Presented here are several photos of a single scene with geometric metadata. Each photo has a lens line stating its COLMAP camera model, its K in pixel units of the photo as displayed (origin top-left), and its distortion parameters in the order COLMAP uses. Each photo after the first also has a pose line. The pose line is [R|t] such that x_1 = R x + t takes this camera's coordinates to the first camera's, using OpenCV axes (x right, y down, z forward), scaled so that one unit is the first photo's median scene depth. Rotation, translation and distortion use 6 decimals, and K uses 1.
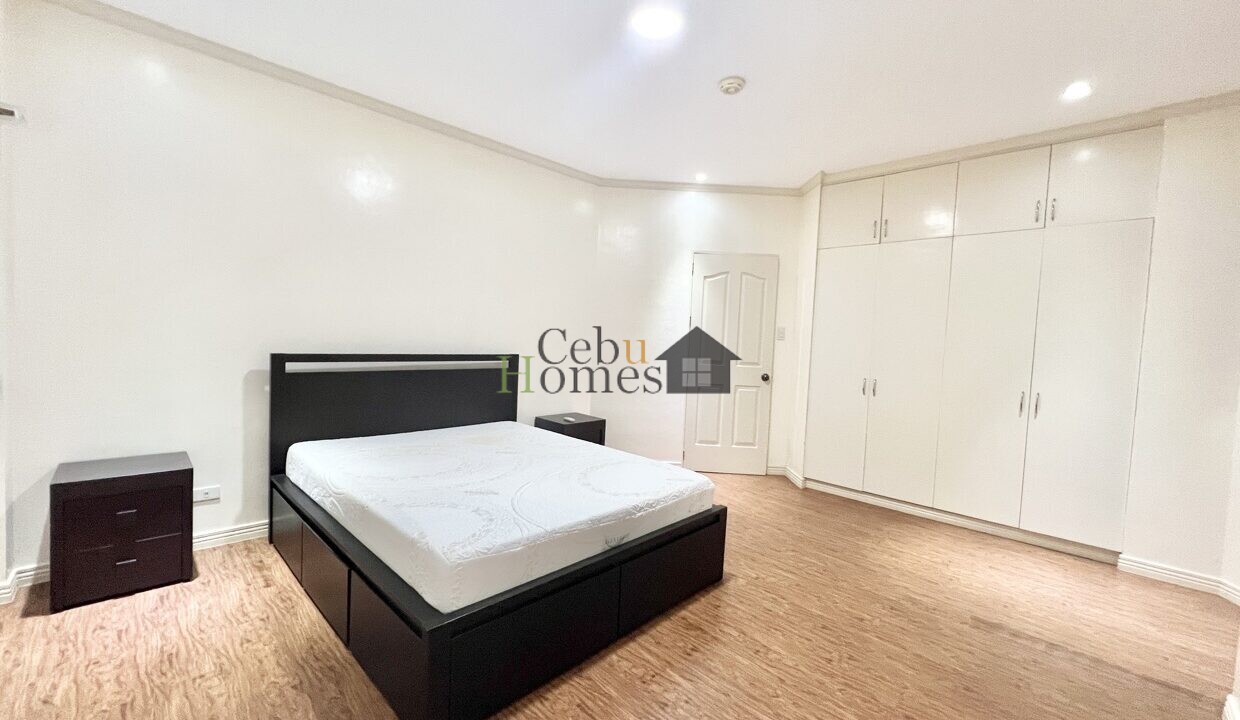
lens RADIAL K [[495.0, 0, 617.4], [0, 495.0, 359.8], [0, 0, 1]] dist [-0.000594, -0.000065]
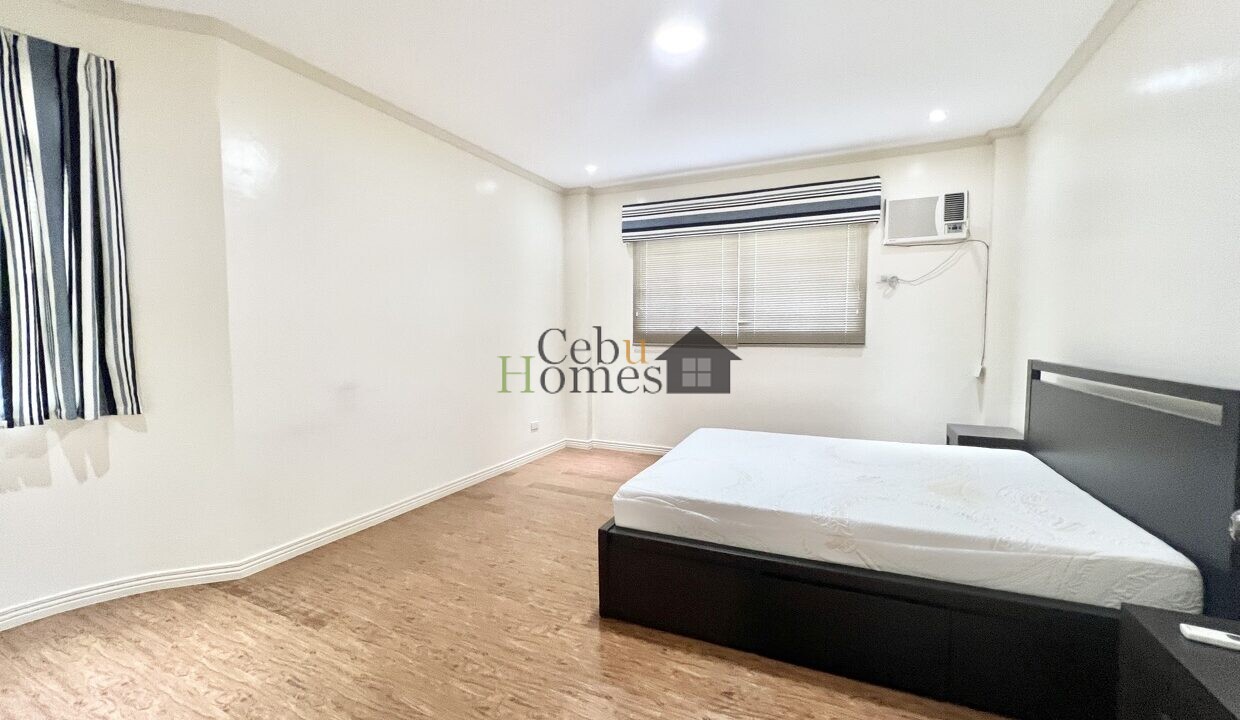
lens RADIAL K [[495.0, 0, 617.4], [0, 495.0, 359.8], [0, 0, 1]] dist [-0.000594, -0.000065]
pose [[-0.940623, -0.024693, -0.338554, 0.565775], [-0.057759, 0.994450, 0.087941, -0.066745], [0.334503, 0.102274, -0.936828, 2.077546]]
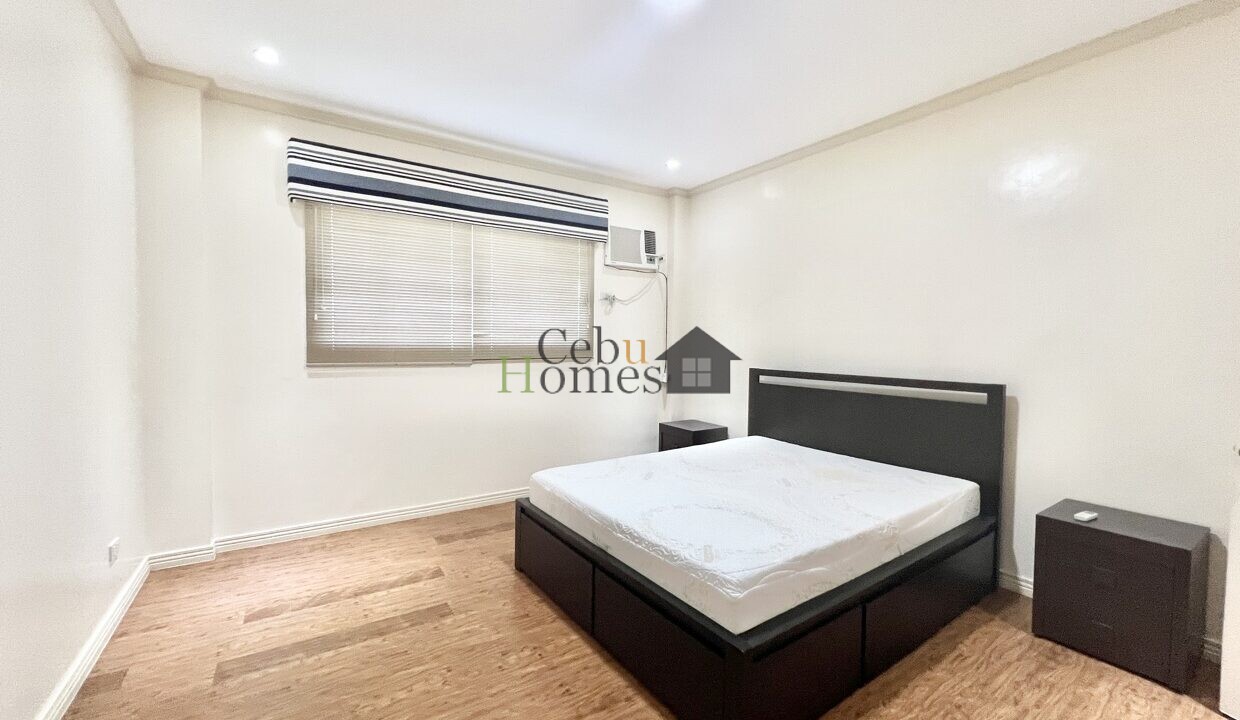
lens RADIAL K [[495.0, 0, 617.4], [0, 495.0, 359.8], [0, 0, 1]] dist [-0.000594, -0.000065]
pose [[-0.202552, -0.008651, -0.979233, 0.938119], [-0.066664, 0.997763, 0.004974, -0.023457], [0.977000, 0.066287, -0.202676, 1.130962]]
